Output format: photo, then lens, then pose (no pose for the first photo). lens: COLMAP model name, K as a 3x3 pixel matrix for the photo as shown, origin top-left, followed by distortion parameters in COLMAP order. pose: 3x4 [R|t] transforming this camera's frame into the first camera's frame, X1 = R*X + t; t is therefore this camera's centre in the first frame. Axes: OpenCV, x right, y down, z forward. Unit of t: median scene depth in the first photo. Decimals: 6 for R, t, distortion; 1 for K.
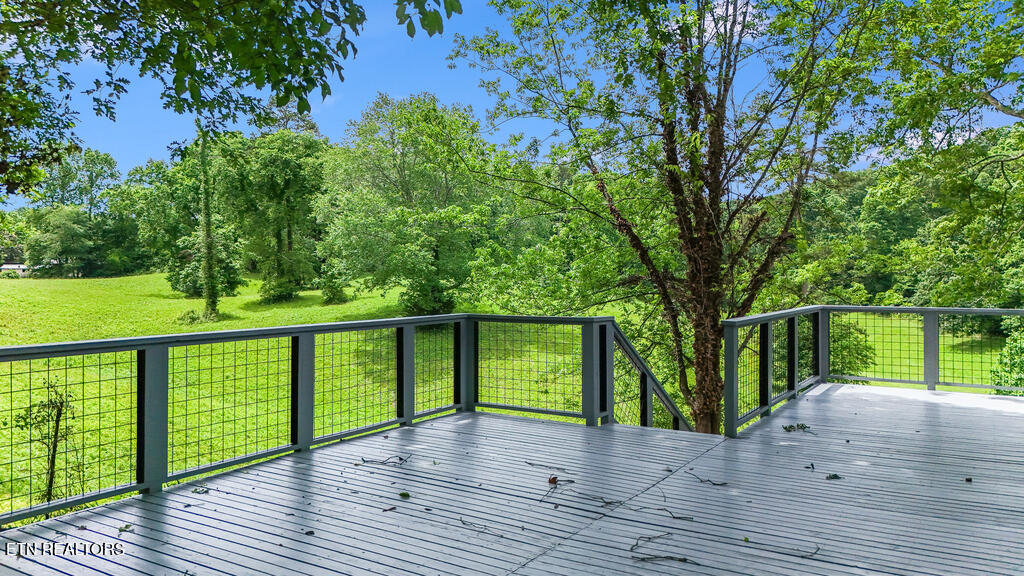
lens RADIAL K [[793.7, 0, 491.0], [0, 793.7, 294.1], [0, 0, 1]] dist [0.160636, -0.247156]
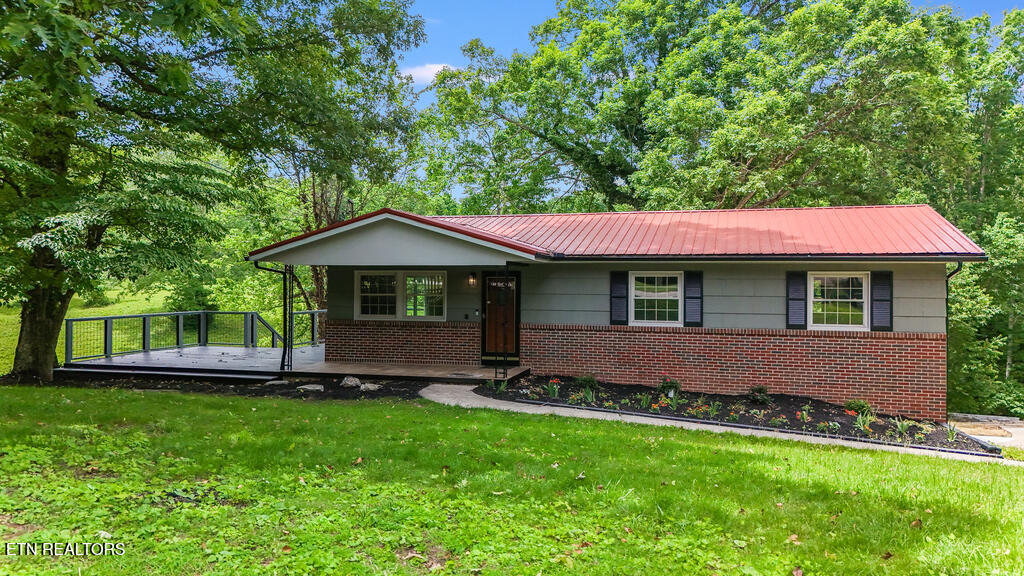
lens RADIAL K [[793.7, 0, 491.0], [0, 793.7, 294.1], [0, 0, 1]] dist [0.160636, -0.247156]
pose [[0.962668, 0.004860, 0.270642, 0.012795], [-0.004006, 0.999985, -0.003705, -0.002081], [-0.270656, 0.002483, 0.962673, -0.146612]]
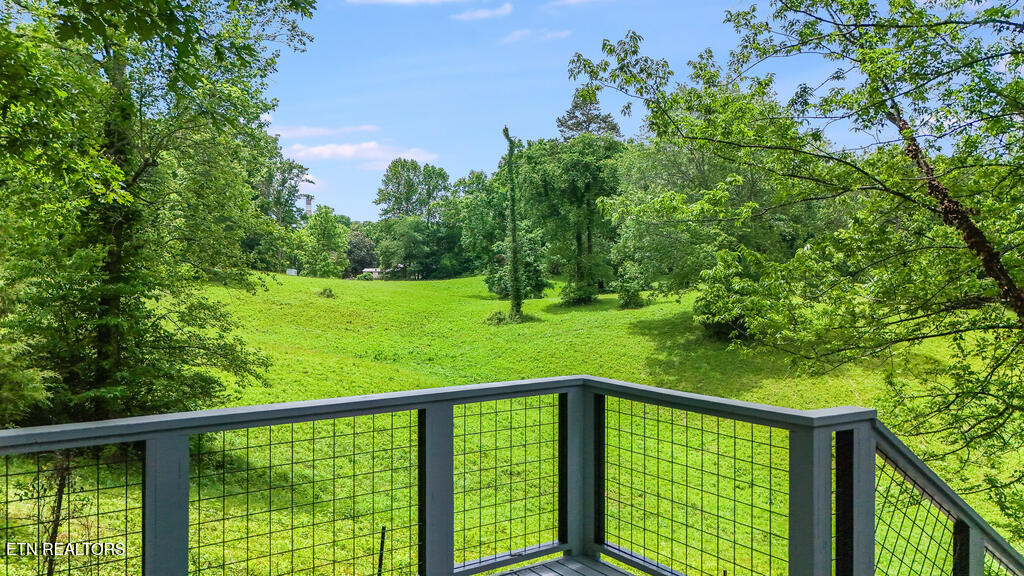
lens RADIAL K [[793.7, 0, 491.0], [0, 793.7, 294.1], [0, 0, 1]] dist [0.160636, -0.247156]
pose [[0.927019, 0.010485, -0.374867, 0.008683], [-0.011479, 0.999934, -0.000417, -0.002350], [0.374838, 0.004689, 0.927079, 0.035116]]
